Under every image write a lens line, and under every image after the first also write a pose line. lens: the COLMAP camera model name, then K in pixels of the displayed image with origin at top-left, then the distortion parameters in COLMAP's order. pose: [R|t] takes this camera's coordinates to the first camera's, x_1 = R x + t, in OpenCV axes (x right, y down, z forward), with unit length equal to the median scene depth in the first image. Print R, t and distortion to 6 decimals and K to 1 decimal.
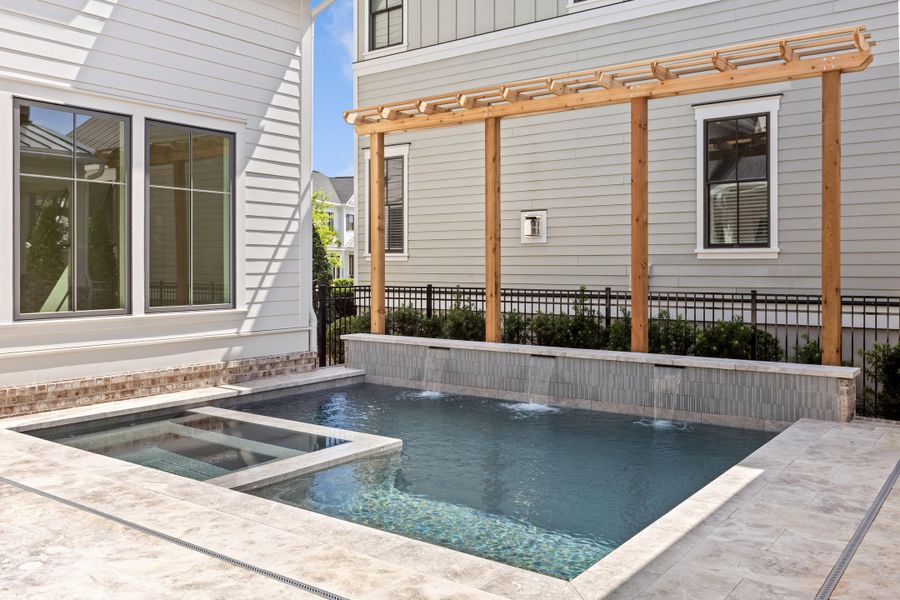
lens RADIAL K [[757.1, 0, 448.3], [0, 757.1, 265.5], [0, 0, 1]] dist [-0.006418, -0.003580]
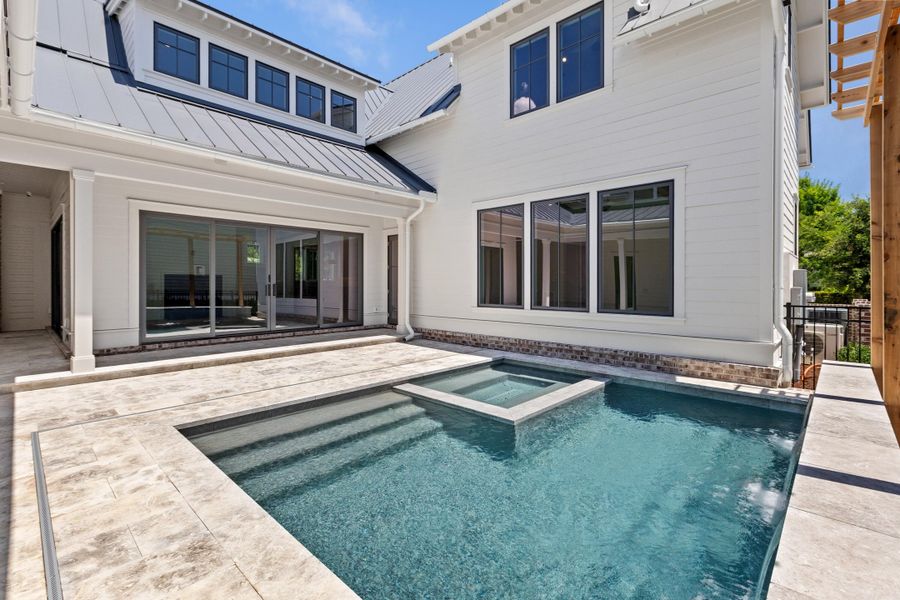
lens RADIAL K [[412.2, 0, 451.1], [0, 412.2, 280.3], [0, 0, 1]] dist [-0.001850, 0.000274]
pose [[-0.112996, -0.007066, -0.993570, 1.102347], [0.001225, 0.999973, -0.007251, 0.002281], [0.993595, -0.002037, -0.112984, 1.695495]]
